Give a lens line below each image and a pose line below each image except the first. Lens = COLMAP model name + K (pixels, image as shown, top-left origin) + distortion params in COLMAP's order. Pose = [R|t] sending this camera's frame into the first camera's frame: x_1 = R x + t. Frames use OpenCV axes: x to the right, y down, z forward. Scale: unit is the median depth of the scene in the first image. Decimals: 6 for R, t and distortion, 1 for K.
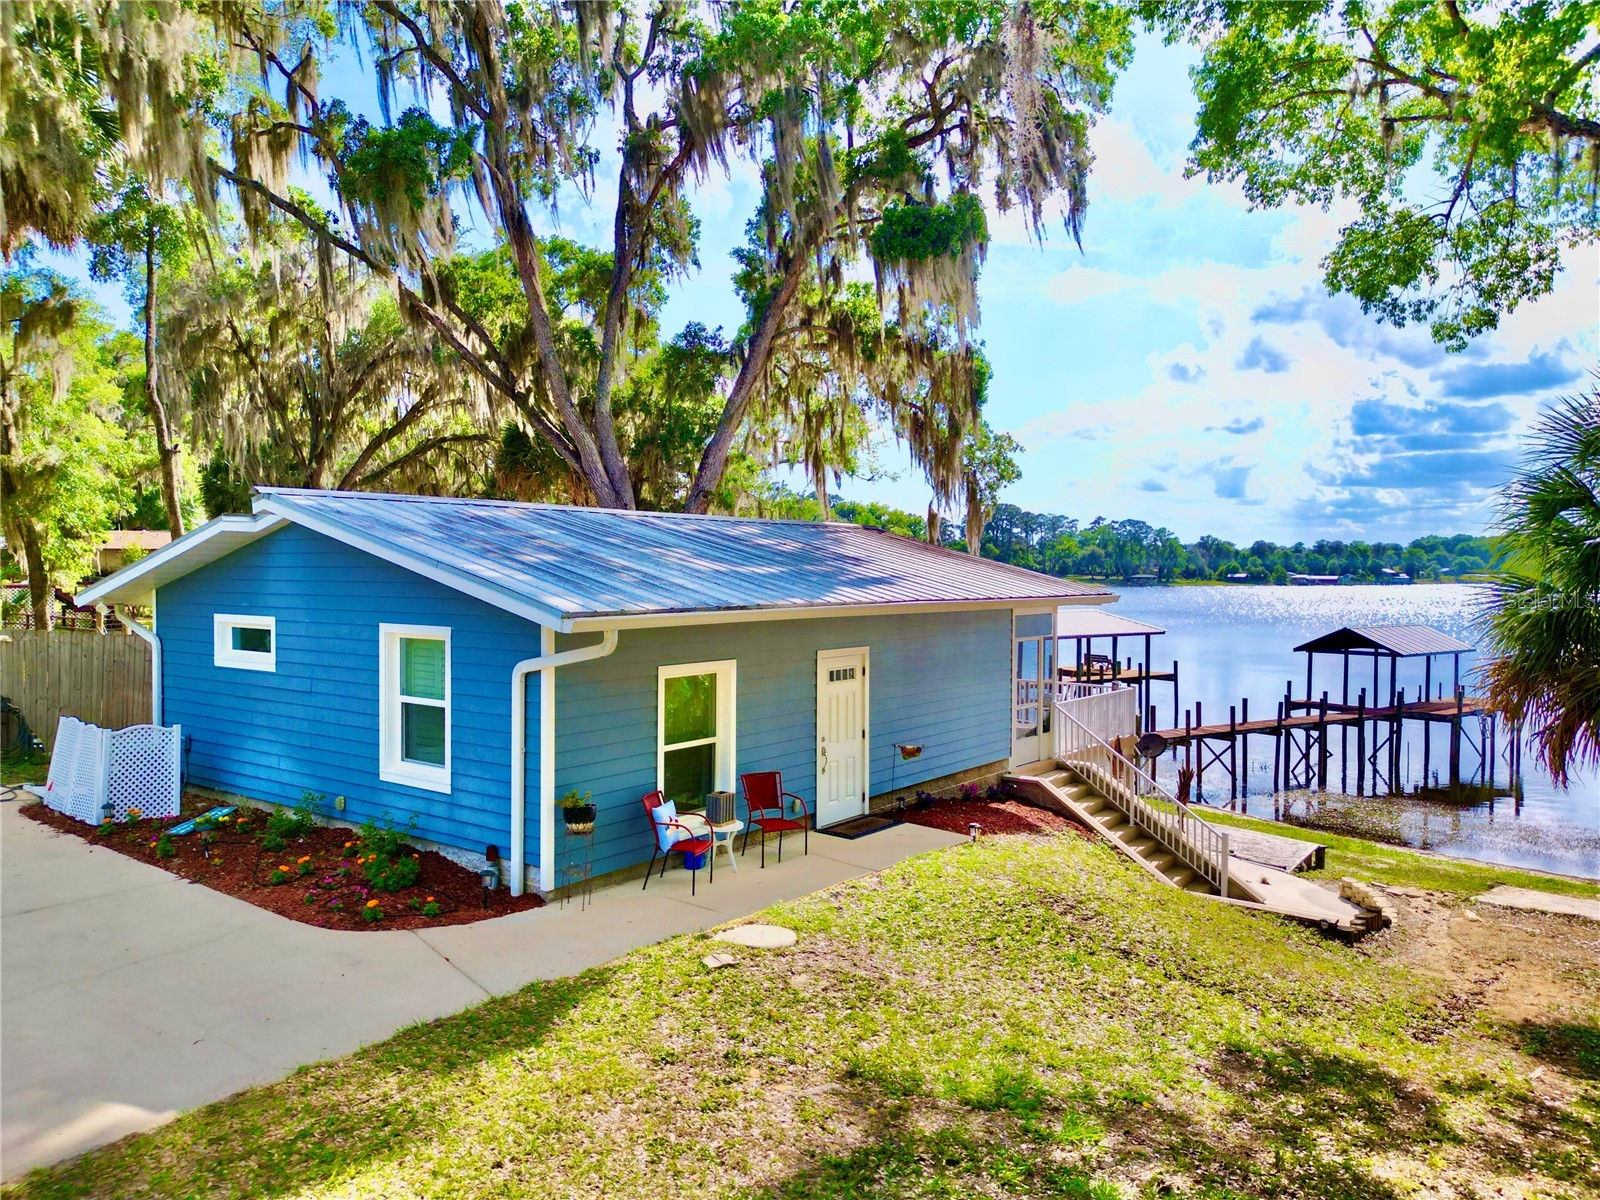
lens RADIAL K [[1127.9, 0, 800.0], [0, 1127.9, 600.0], [0, 0, 1]] dist [0.033068, -0.005020]
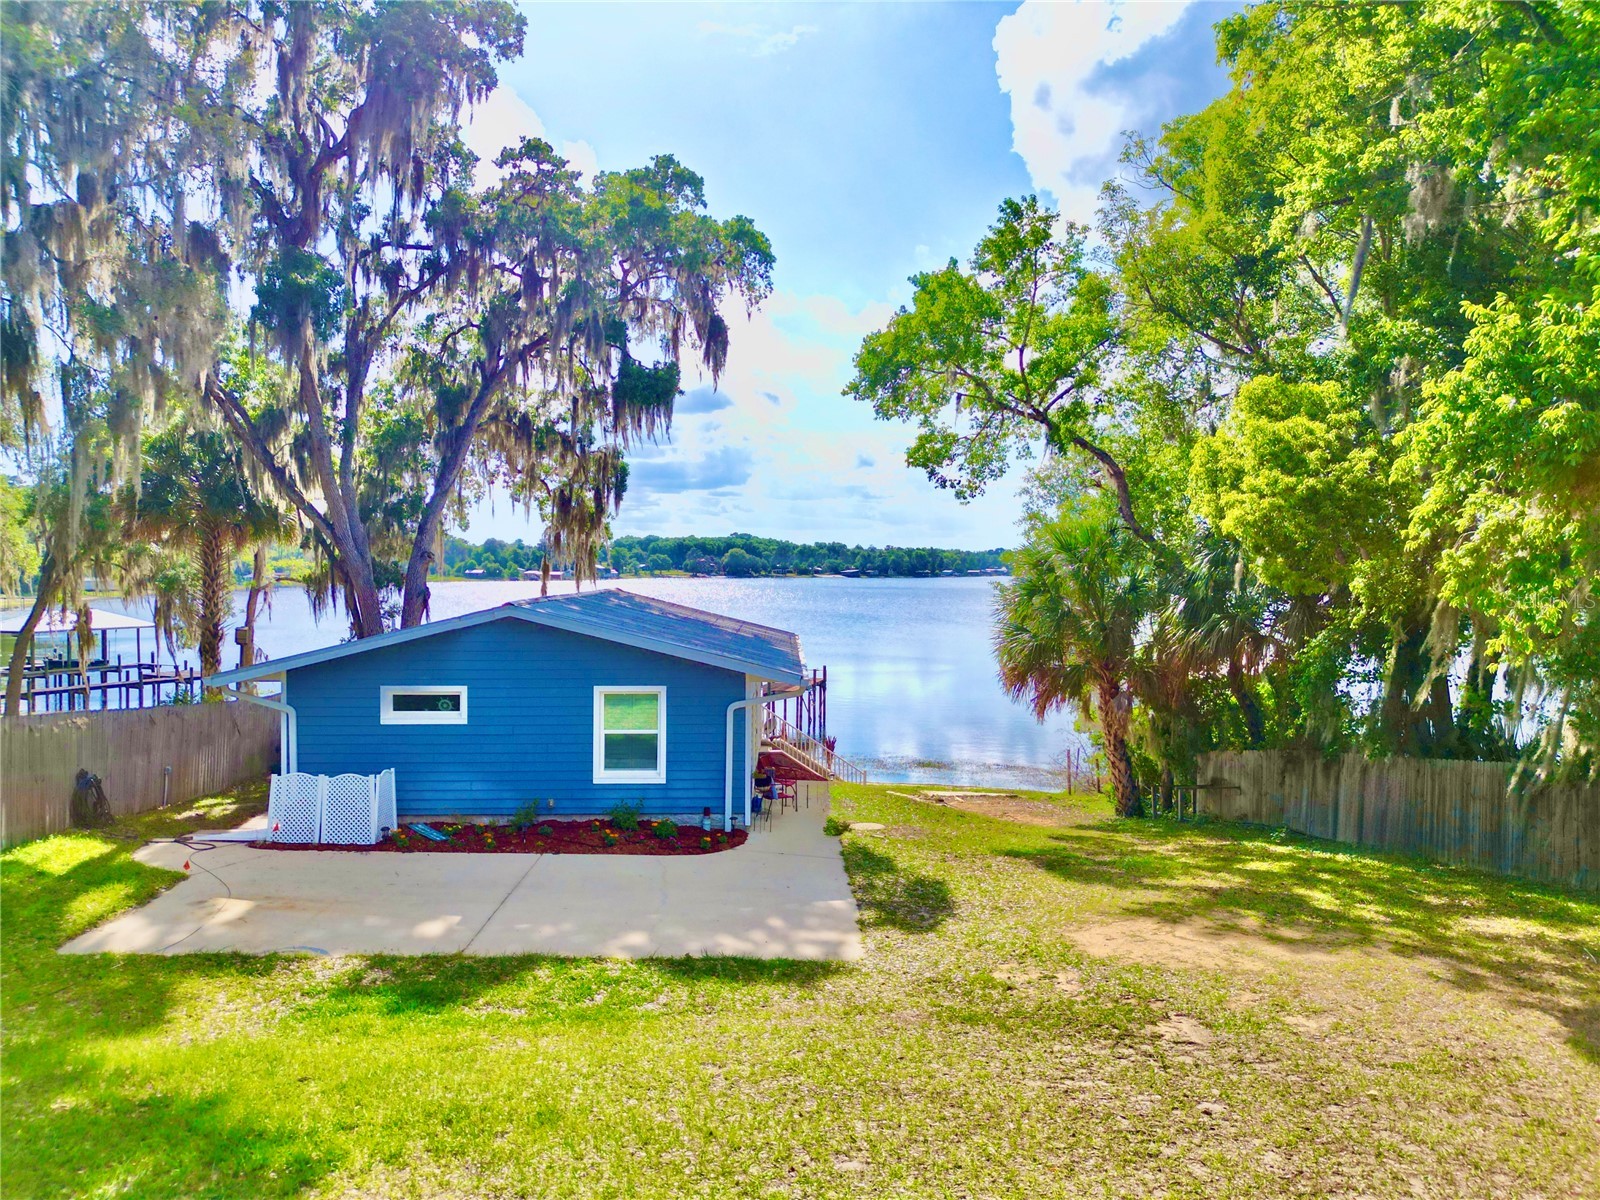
lens RADIAL K [[1127.9, 0, 800.0], [0, 1127.9, 600.0], [0, 0, 1]] dist [0.033068, -0.005020]
pose [[0.781986, -0.021685, 0.622918, -1.021407], [0.017379, 0.999765, 0.012987, -0.105761], [-0.623053, 0.000670, 0.782179, -0.394980]]
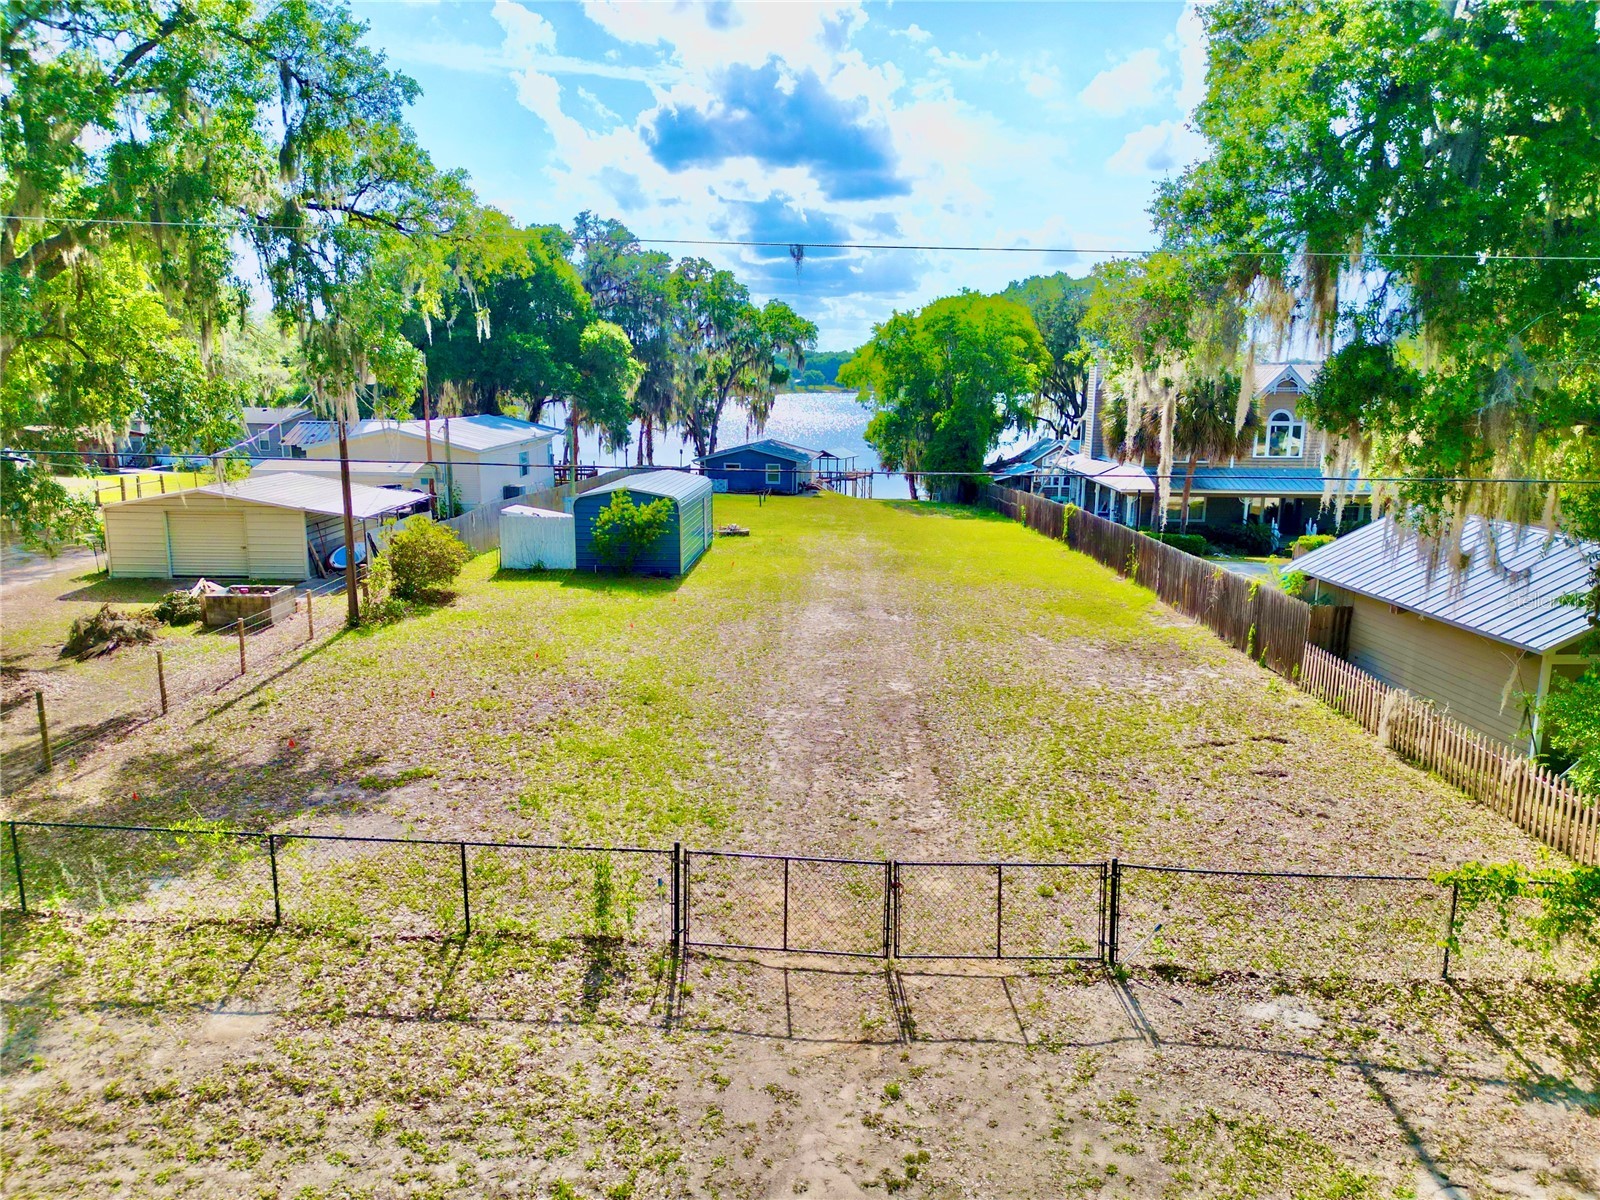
lens RADIAL K [[1127.9, 0, 800.0], [0, 1127.9, 600.0], [0, 0, 1]] dist [0.033068, -0.005020]
pose [[0.859460, -0.096932, 0.501928, -3.812025], [0.010263, 0.984932, 0.172636, -0.356469], [-0.511099, -0.143222, 0.847505, -5.373094]]
